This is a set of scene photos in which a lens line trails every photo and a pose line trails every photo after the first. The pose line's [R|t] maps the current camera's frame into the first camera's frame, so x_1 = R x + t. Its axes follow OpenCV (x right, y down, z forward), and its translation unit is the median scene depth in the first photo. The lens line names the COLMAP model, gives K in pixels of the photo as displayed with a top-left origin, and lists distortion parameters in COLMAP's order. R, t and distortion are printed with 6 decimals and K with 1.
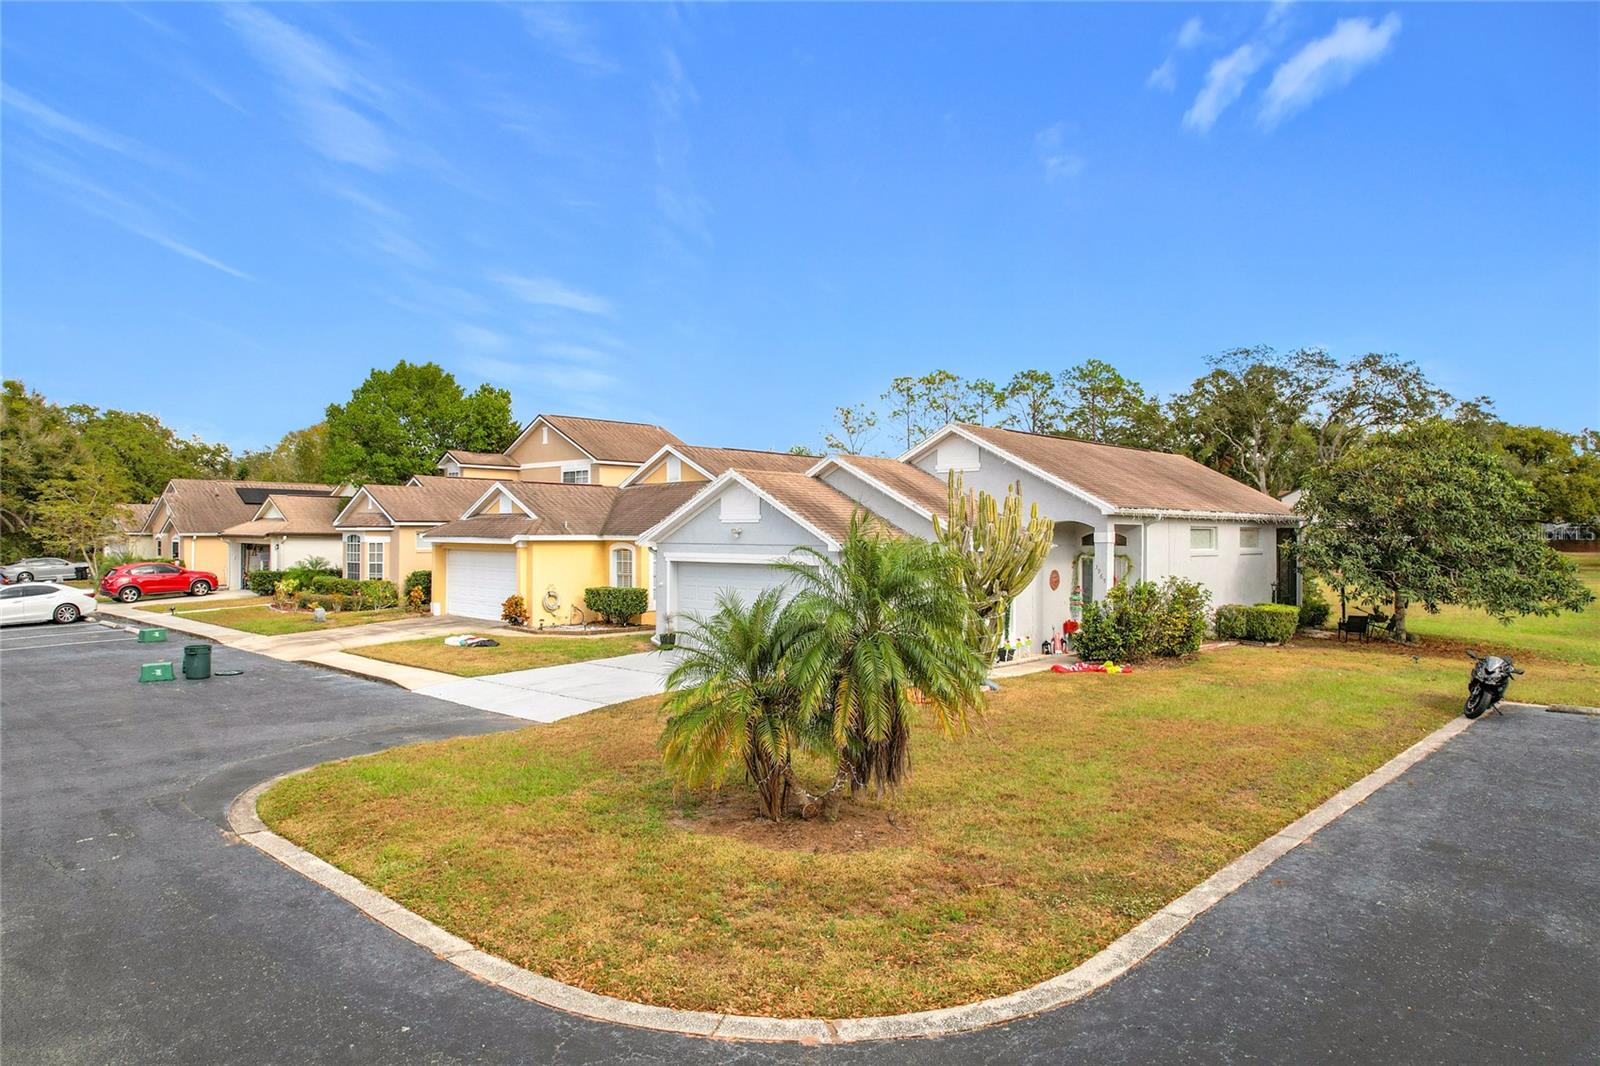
lens RADIAL K [[1000.7, 0, 801.8], [0, 1000.7, 516.8], [0, 0, 1]] dist [-0.028865, -0.002120]
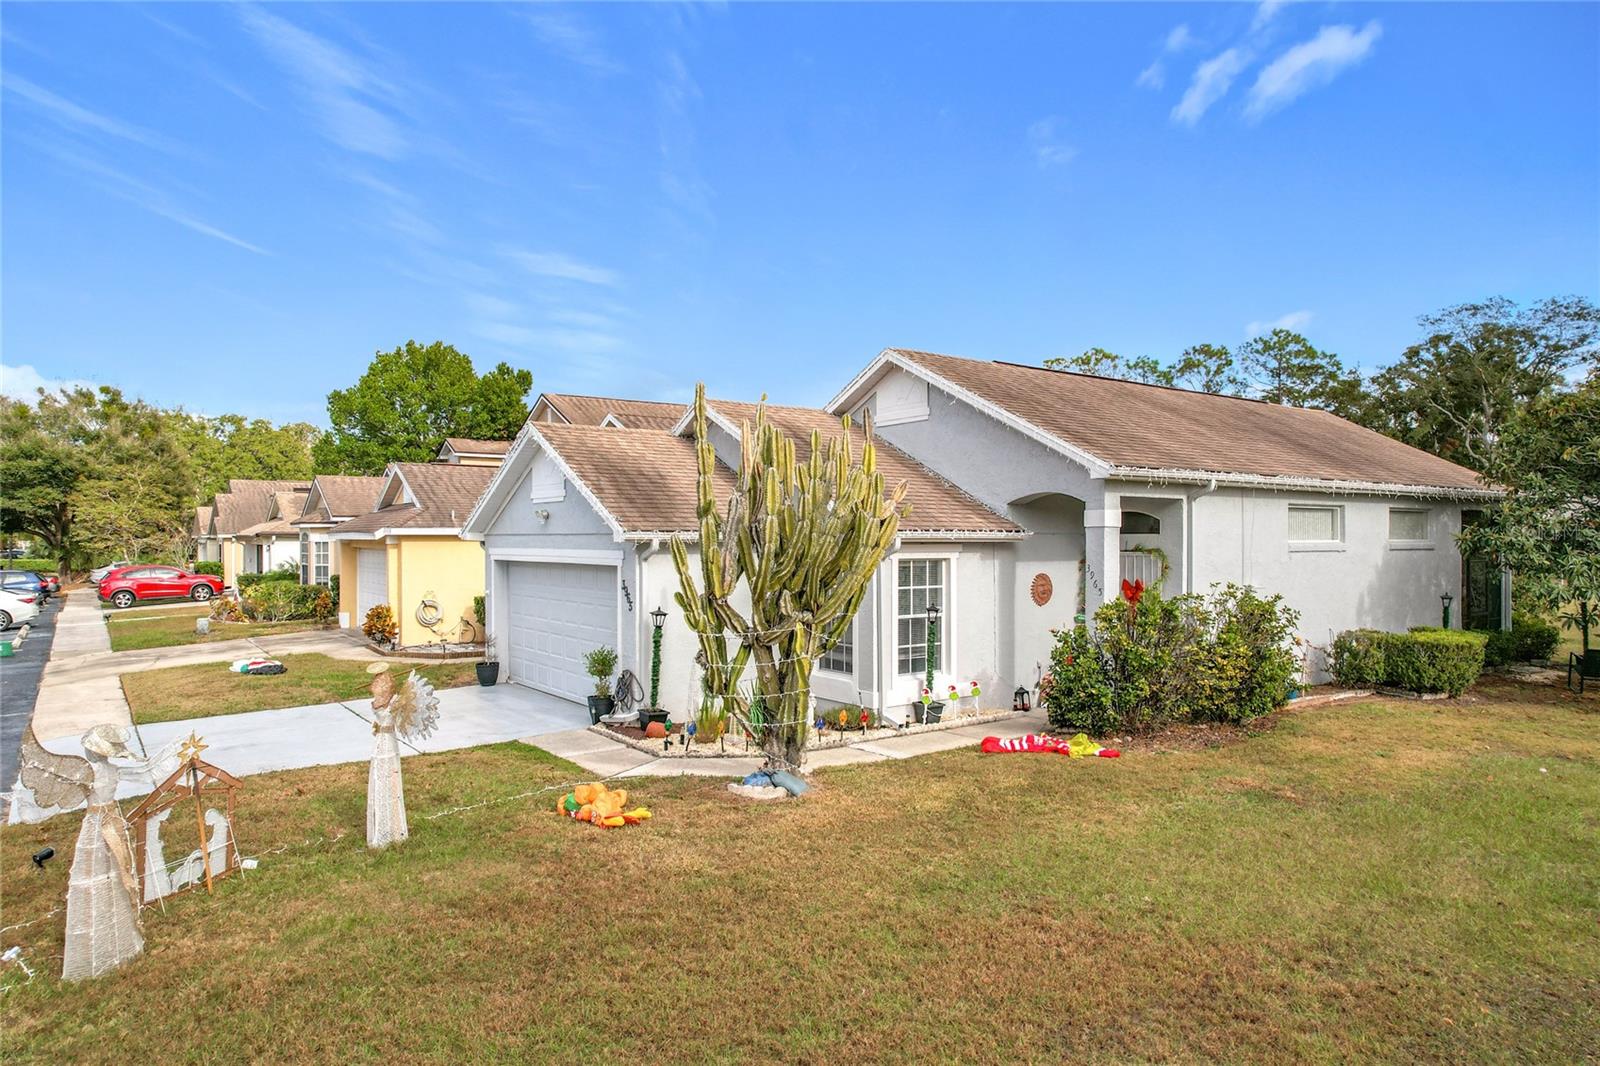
lens RADIAL K [[1009.4, 0, 801.6], [0, 1009.4, 533.4], [0, 0, 1]] dist [-0.061074, 0.058871]
pose [[0.981839, -0.006231, -0.189615, 0.170431], [0.008500, 0.999902, 0.011157, 0.015157], [0.189527, -0.012566, 0.981795, 0.269241]]
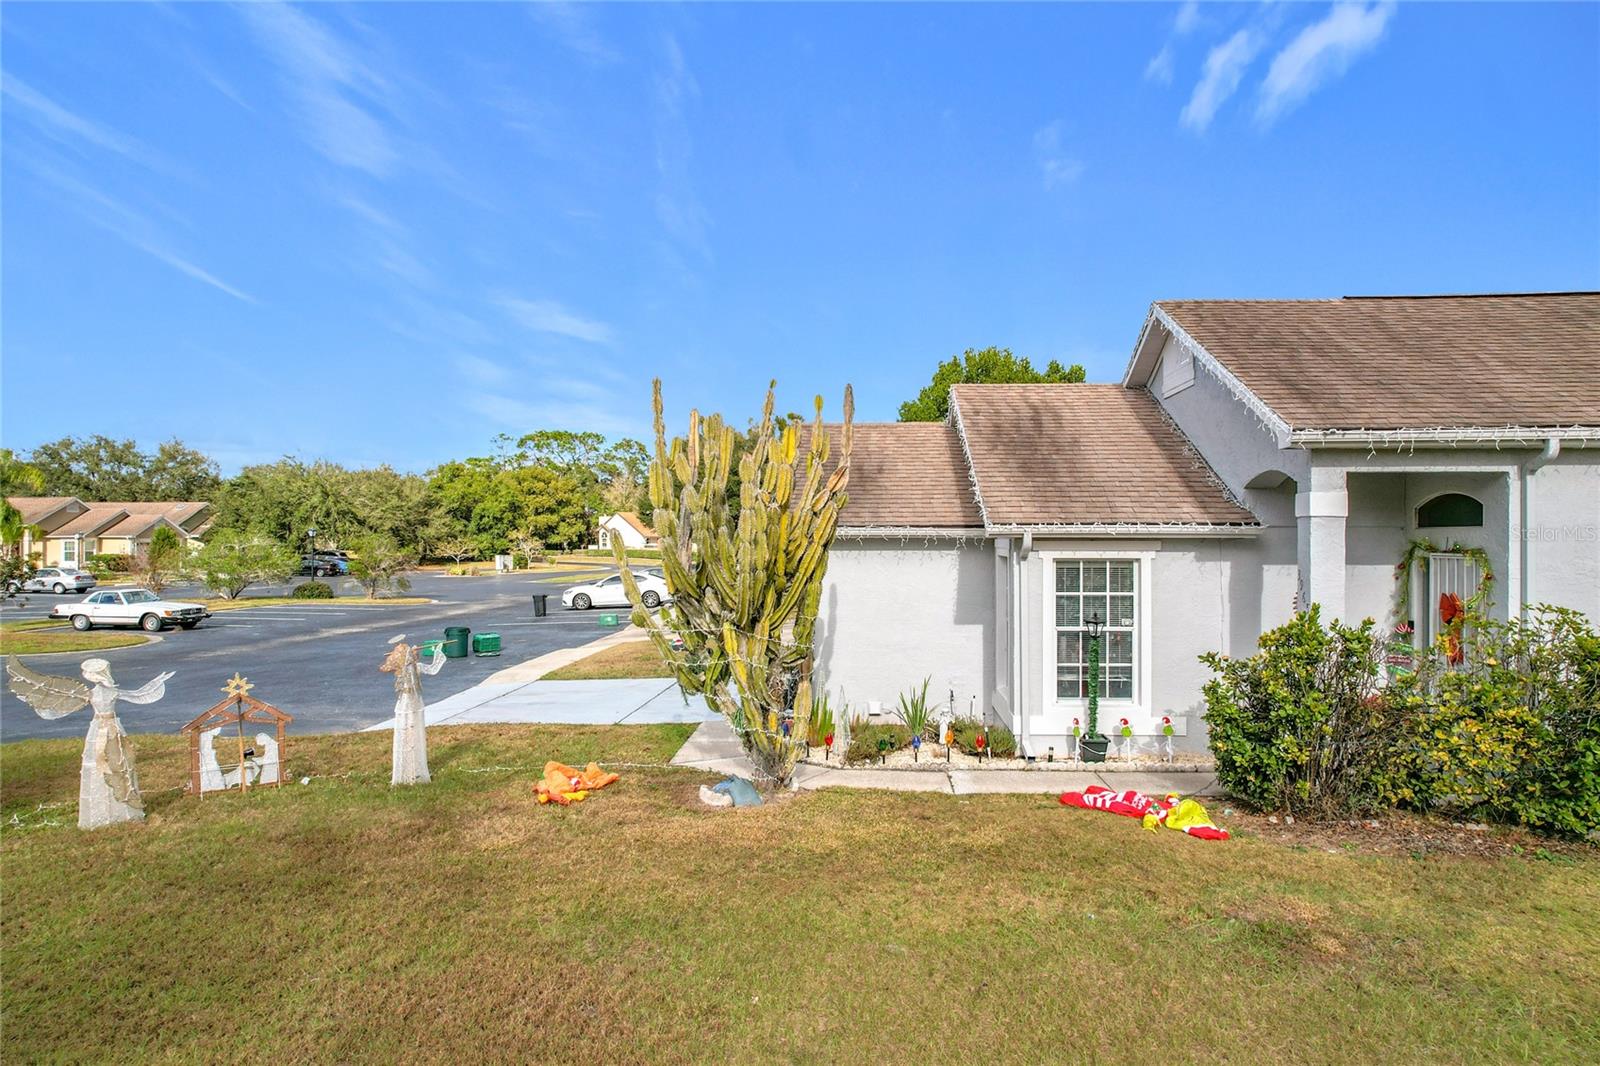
lens RADIAL K [[1009.4, 0, 801.6], [0, 1009.4, 533.4], [0, 0, 1]] dist [-0.061074, 0.058871]
pose [[0.645025, -0.008938, -0.764109, 0.341181], [0.015382, 0.999881, 0.001288, 0.020493], [0.764007, -0.012584, 0.645085, 0.399931]]
